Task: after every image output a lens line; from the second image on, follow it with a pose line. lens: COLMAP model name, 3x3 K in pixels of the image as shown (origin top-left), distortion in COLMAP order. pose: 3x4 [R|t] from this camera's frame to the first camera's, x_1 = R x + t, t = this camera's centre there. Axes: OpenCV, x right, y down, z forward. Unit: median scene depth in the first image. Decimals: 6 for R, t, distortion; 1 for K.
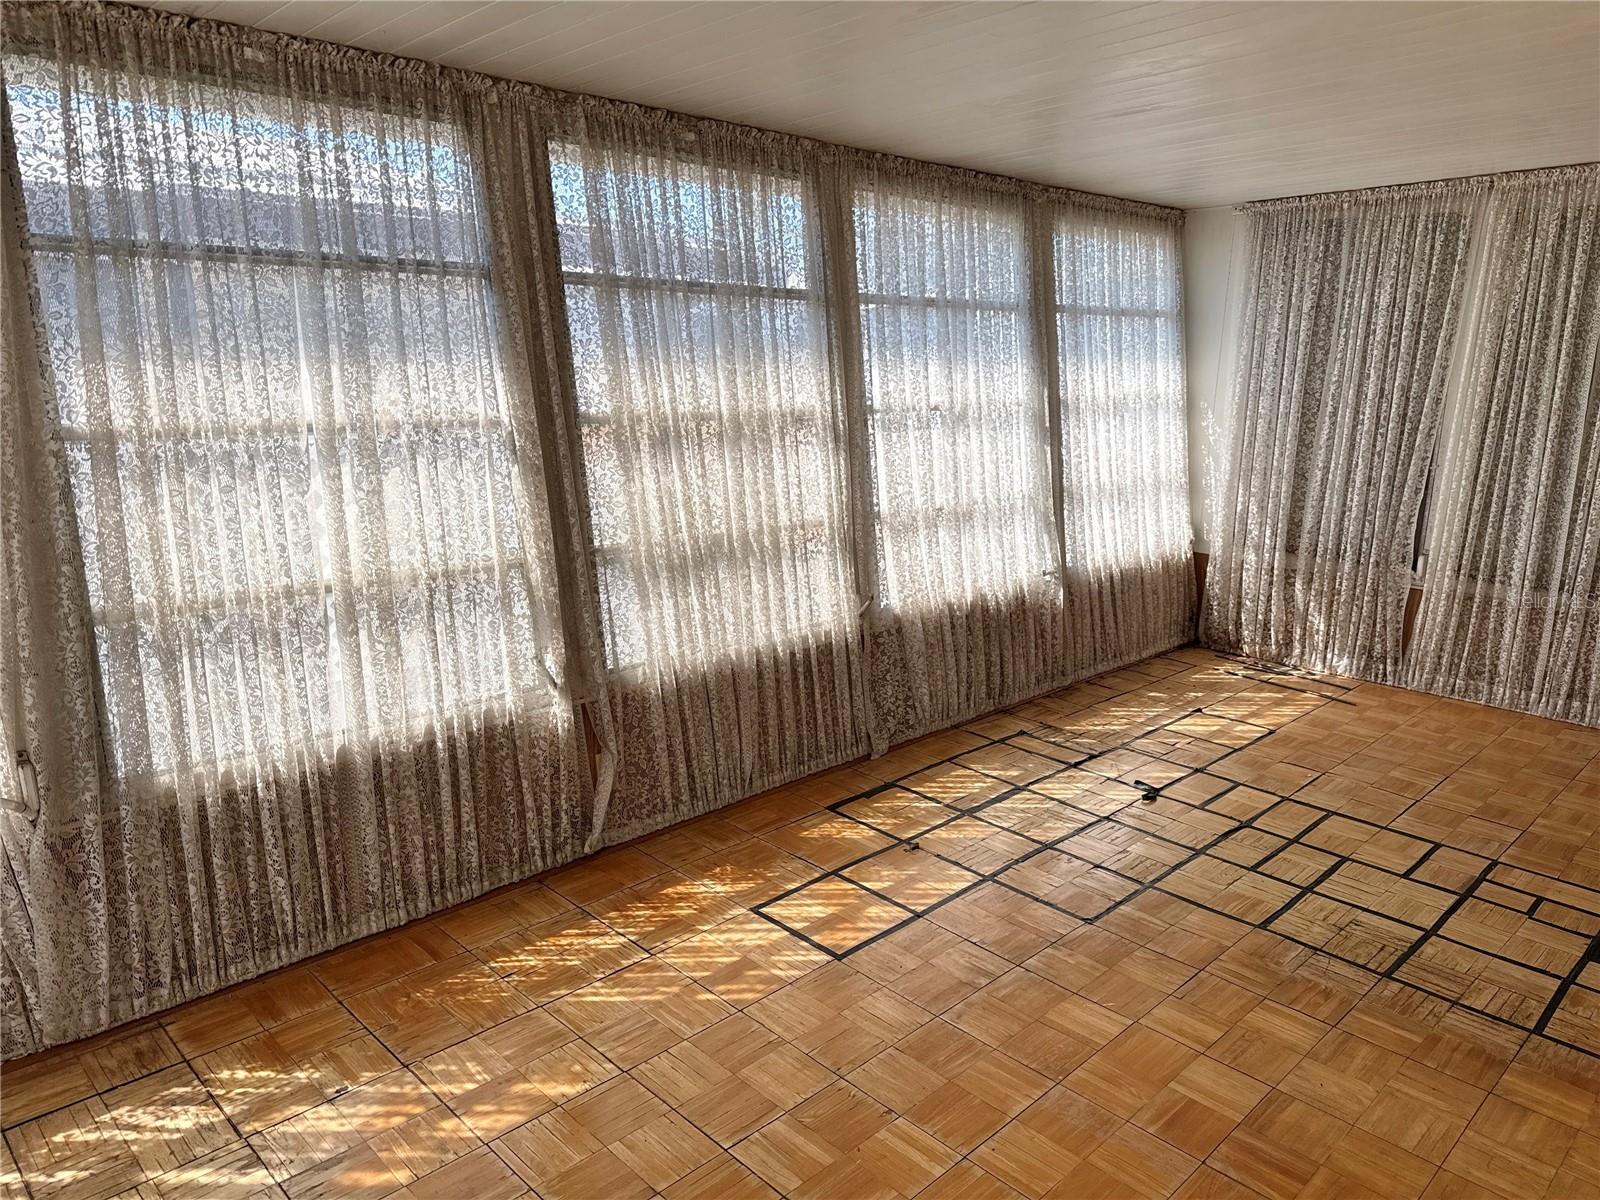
lens RADIAL K [[1120.8, 0, 803.9], [0, 1120.8, 597.3], [0, 0, 1]] dist [0.078510, -0.070905]
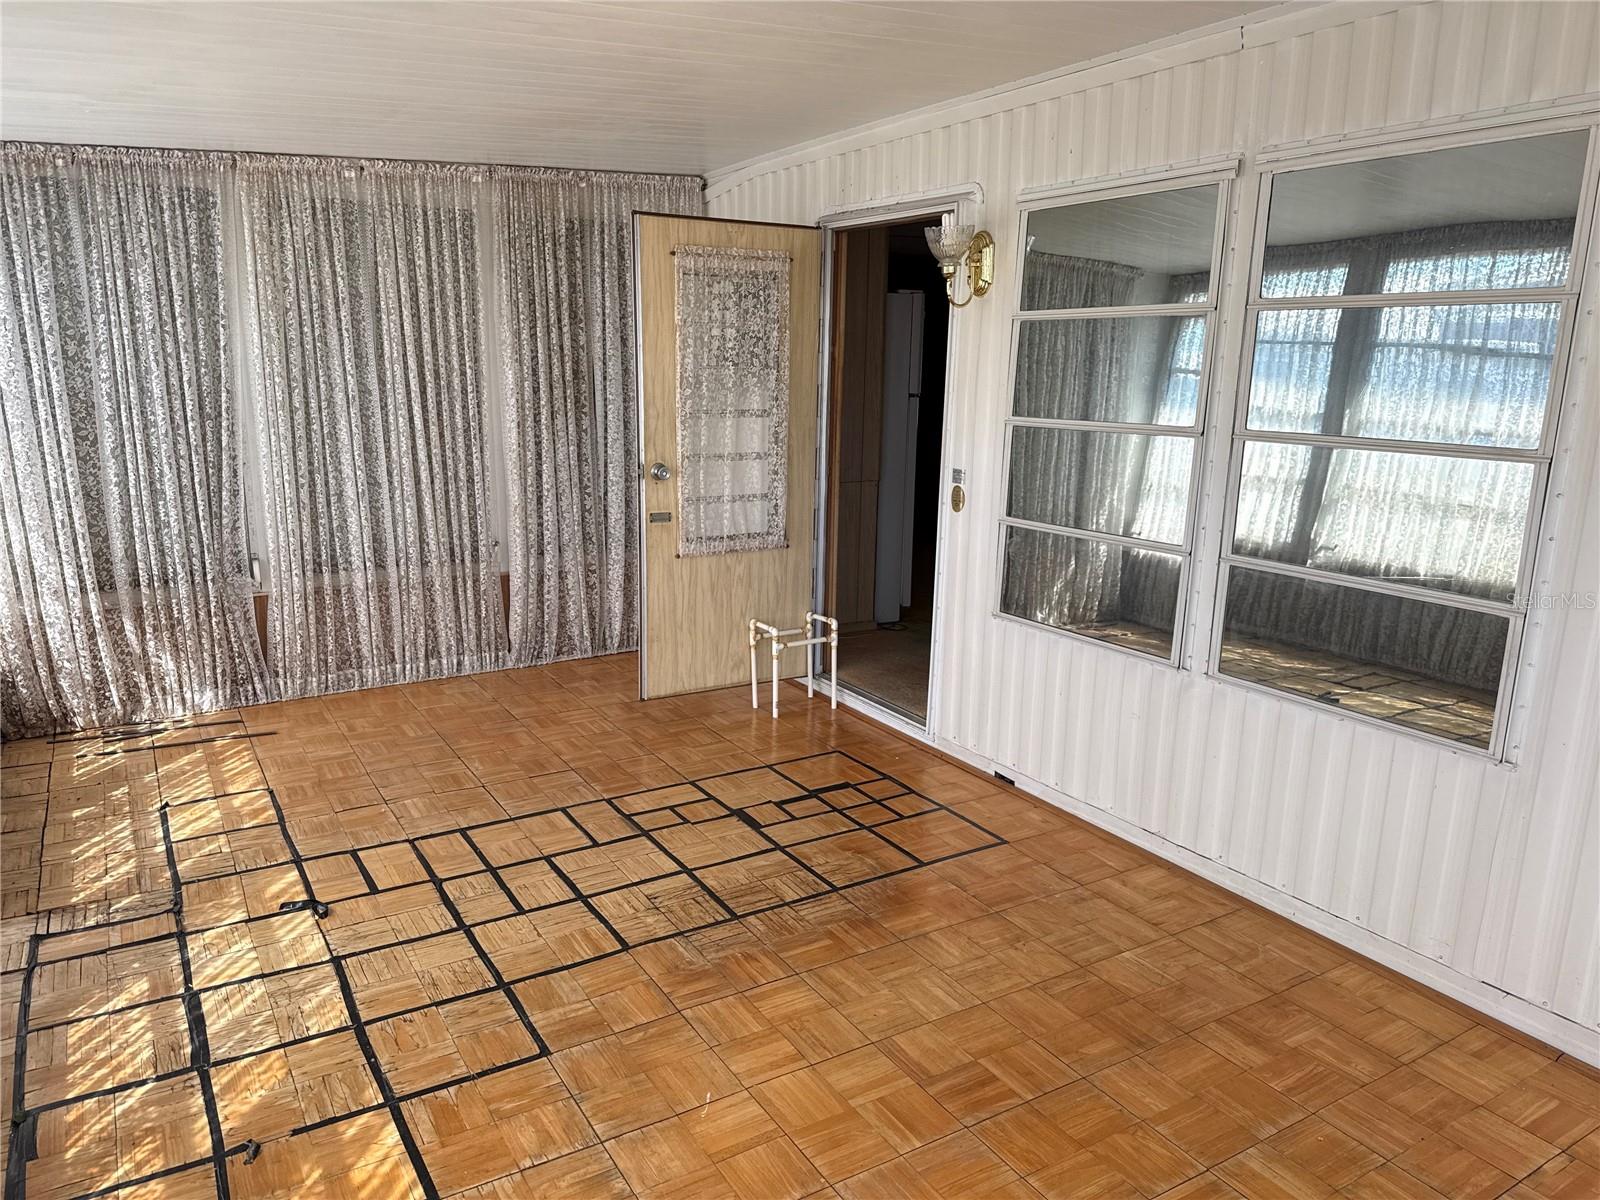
lens RADIAL K [[1120.8, 0, 803.9], [0, 1120.8, 597.3], [0, 0, 1]] dist [0.078510, -0.070905]
pose [[0.258871, -0.229646, 0.938216, -0.236508], [0.216737, 0.960368, 0.175266, -0.078516], [-0.941281, 0.157975, 0.298384, 0.326361]]
